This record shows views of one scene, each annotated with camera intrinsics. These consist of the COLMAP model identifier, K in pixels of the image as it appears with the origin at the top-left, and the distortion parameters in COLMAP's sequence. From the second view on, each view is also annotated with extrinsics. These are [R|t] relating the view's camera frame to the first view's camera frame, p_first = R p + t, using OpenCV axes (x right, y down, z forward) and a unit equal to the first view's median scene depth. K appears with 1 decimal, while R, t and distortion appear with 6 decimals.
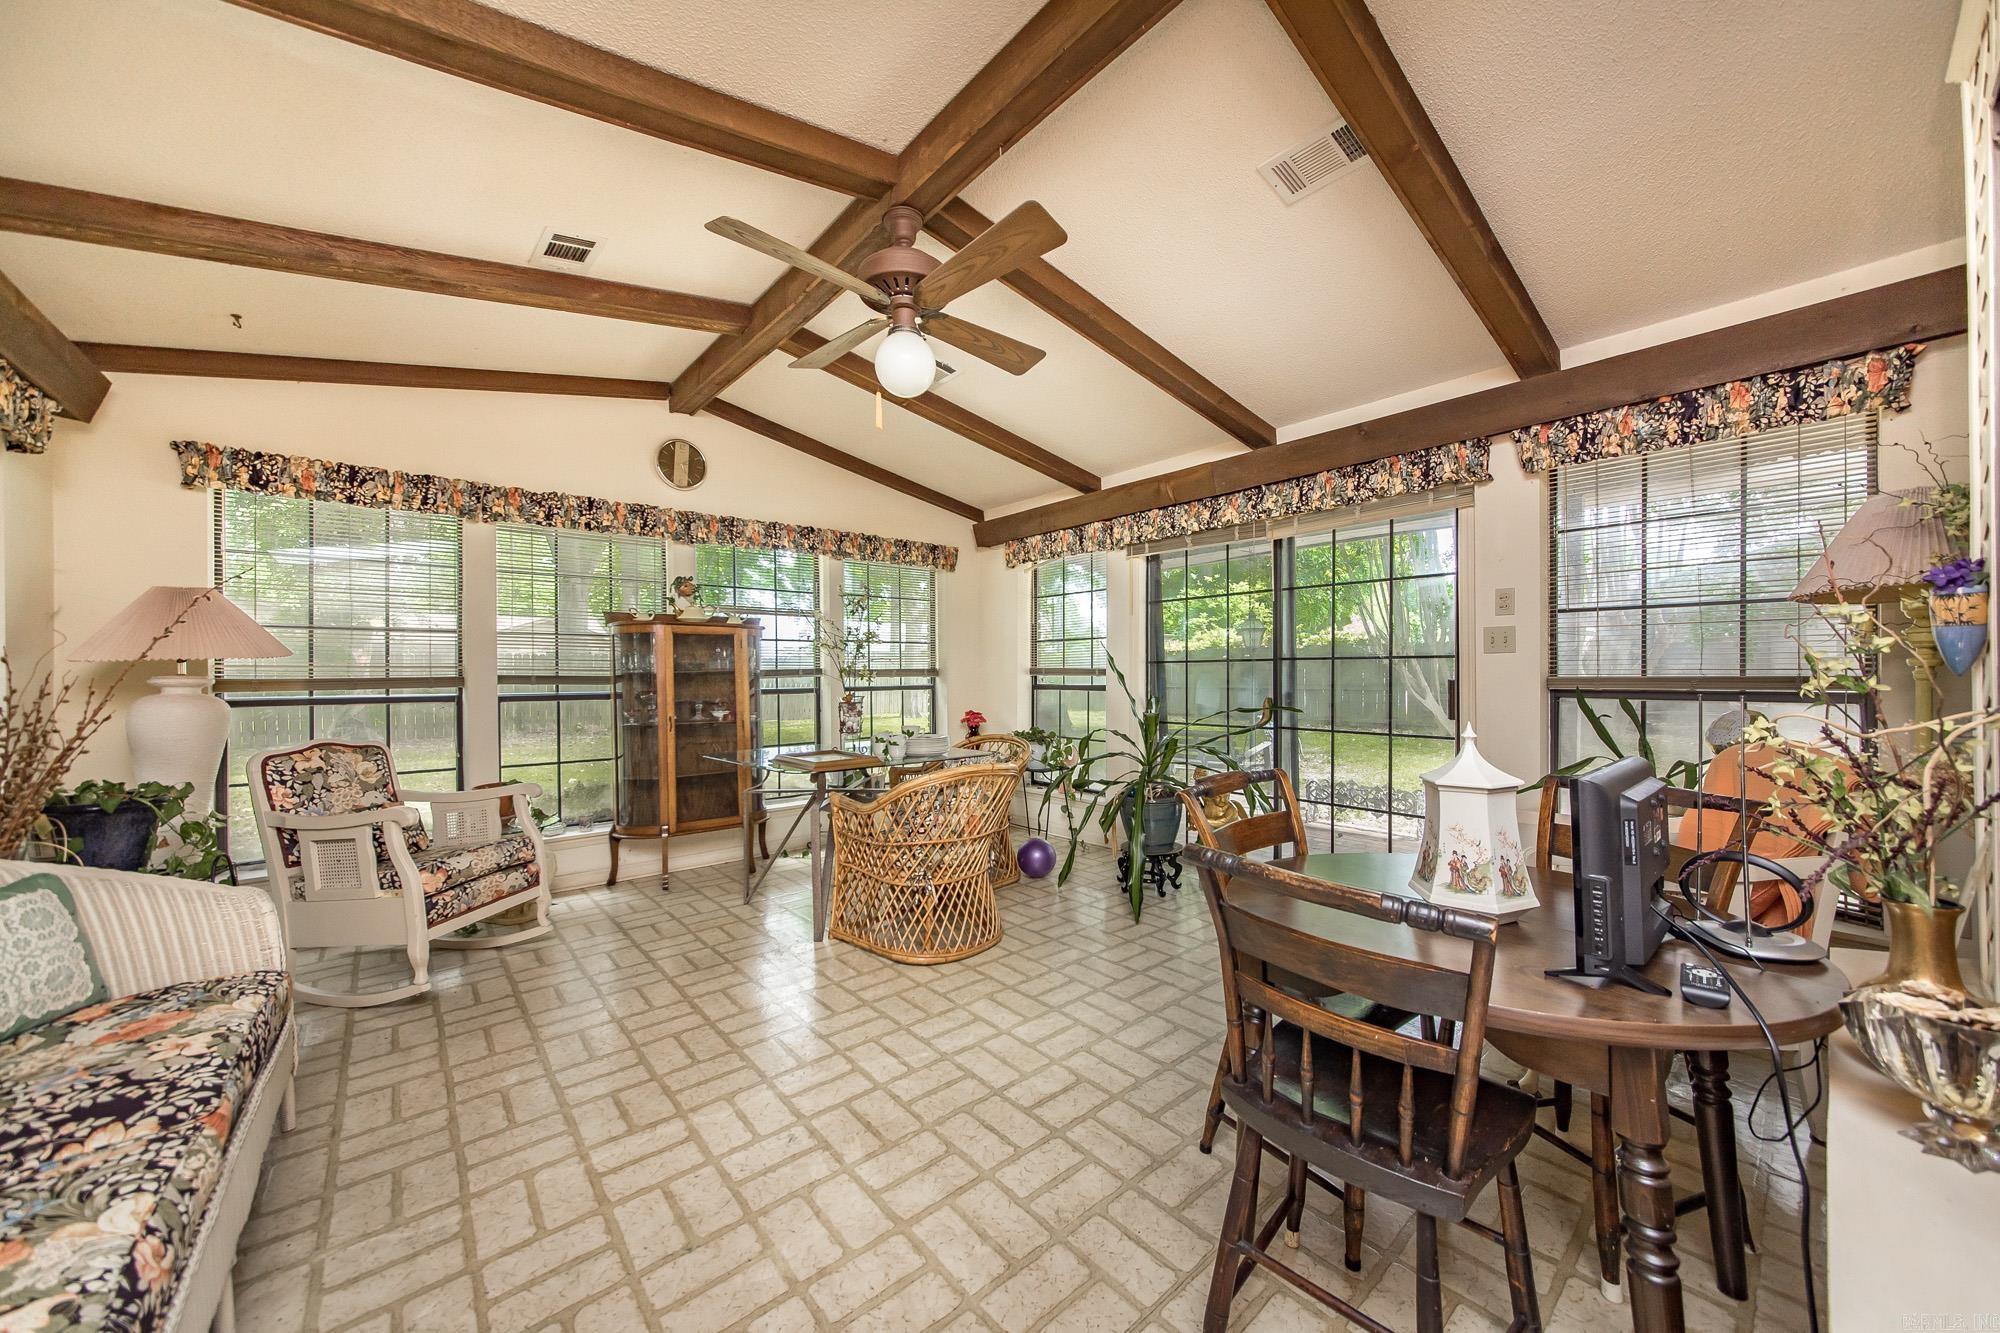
lens RADIAL K [[713.1, 0, 991.6], [0, 713.1, 668.3], [0, 0, 1]] dist [-0.001129, 0.003664]
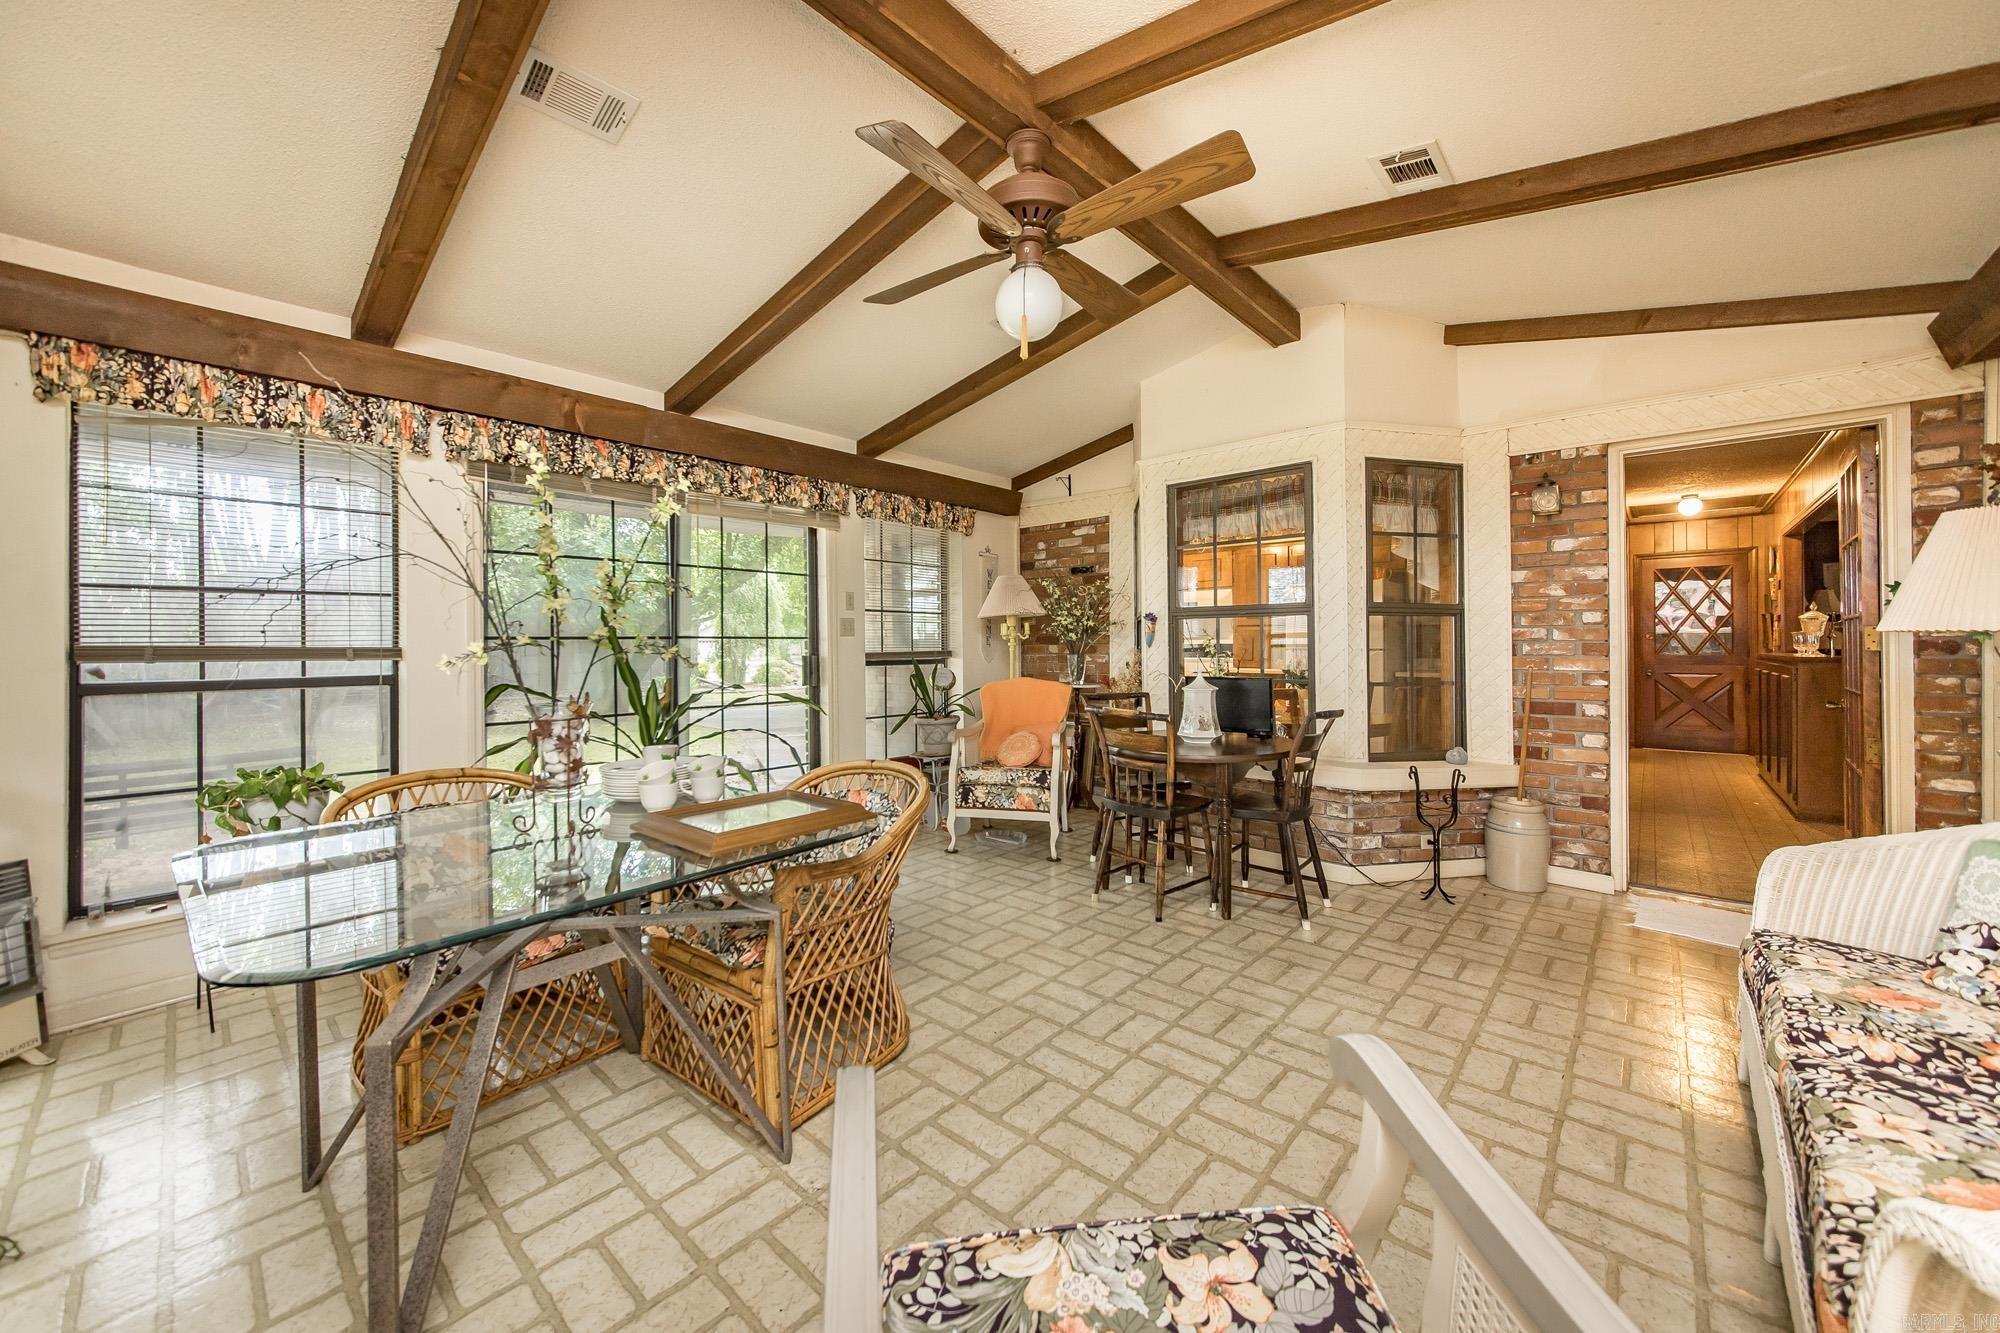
lens RADIAL K [[740.5, 0, 990.7], [0, 740.5, 658.1], [0, 0, 1]] dist [-0.006037, -0.000153]
pose [[-0.138522, -0.004625, 0.990349, -0.810122], [0.006033, 0.999967, 0.005514, 0.013215], [-0.990341, 0.006738, -0.138490, 0.939347]]
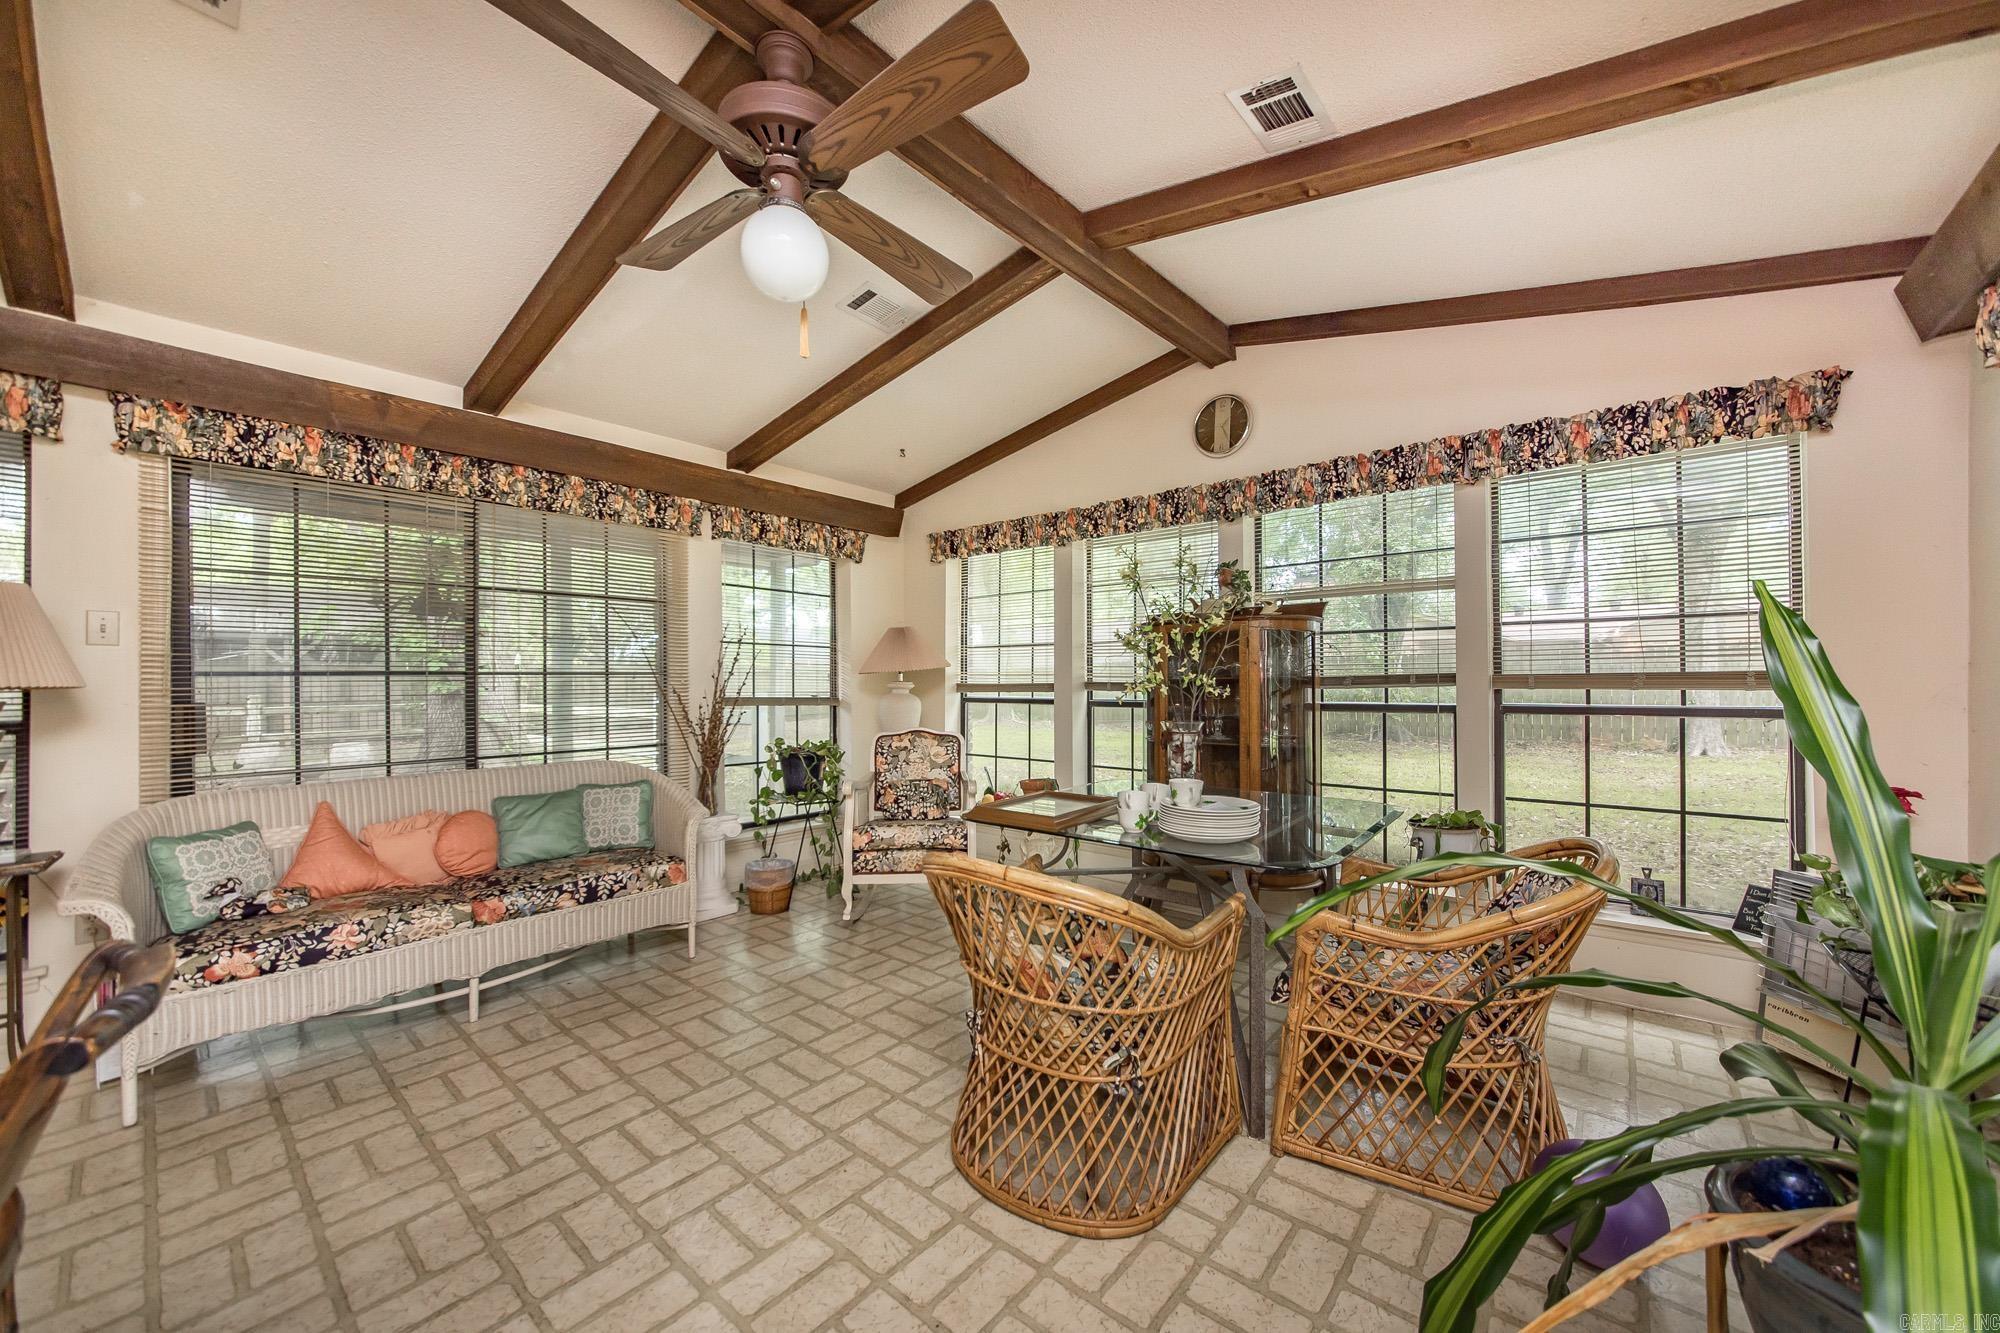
lens RADIAL K [[740.5, 0, 990.7], [0, 740.5, 658.1], [0, 0, 1]] dist [-0.006037, -0.000153]
pose [[0.163813, -0.025006, -0.986174, 0.508679], [0.008396, 0.999678, -0.023954, -0.001113], [0.986456, -0.004356, 0.163970, 0.855751]]
